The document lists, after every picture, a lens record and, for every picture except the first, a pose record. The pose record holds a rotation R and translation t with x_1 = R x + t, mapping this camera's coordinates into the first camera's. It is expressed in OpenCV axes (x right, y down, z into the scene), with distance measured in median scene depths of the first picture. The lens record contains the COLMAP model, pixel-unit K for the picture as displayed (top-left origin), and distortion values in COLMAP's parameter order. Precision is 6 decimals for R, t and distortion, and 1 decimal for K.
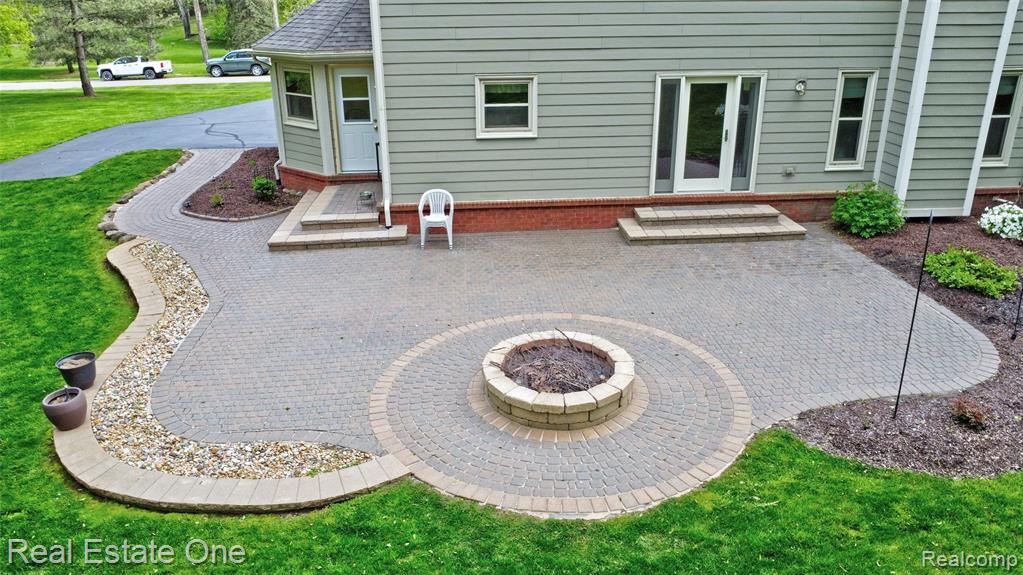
lens RADIAL K [[747.2, 0, 514.6], [0, 747.2, 279.0], [0, 0, 1]] dist [-0.030806, -0.010513]
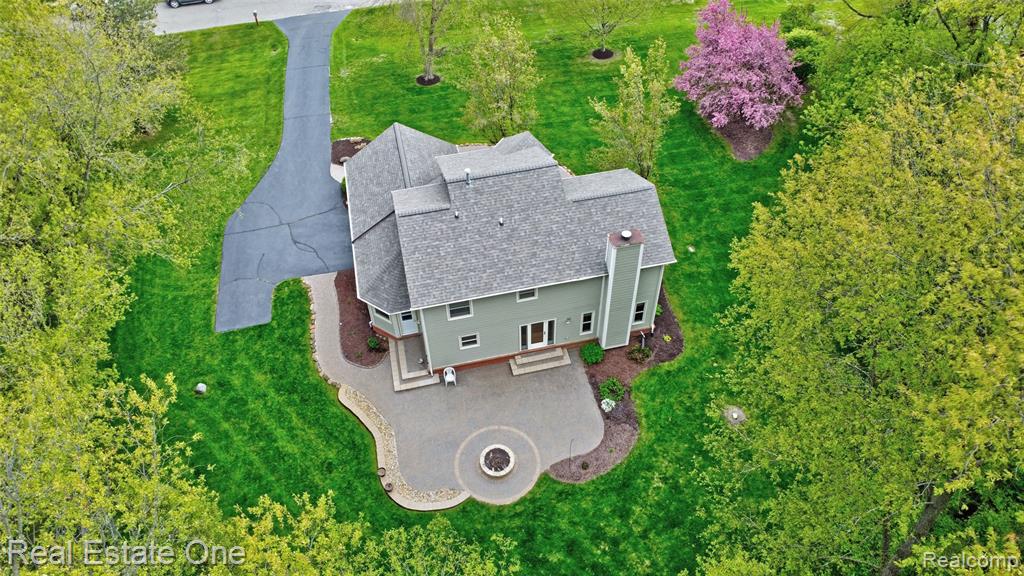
lens RADIAL K [[748.0, 0, 515.4], [0, 748.0, 291.4], [0, 0, 1]] dist [-0.030806, -0.010513]
pose [[0.989315, -0.119175, 0.083987, -0.054178], [0.066820, 0.882620, 0.465314, -1.763776], [-0.129582, -0.454730, 0.881152, -1.532295]]
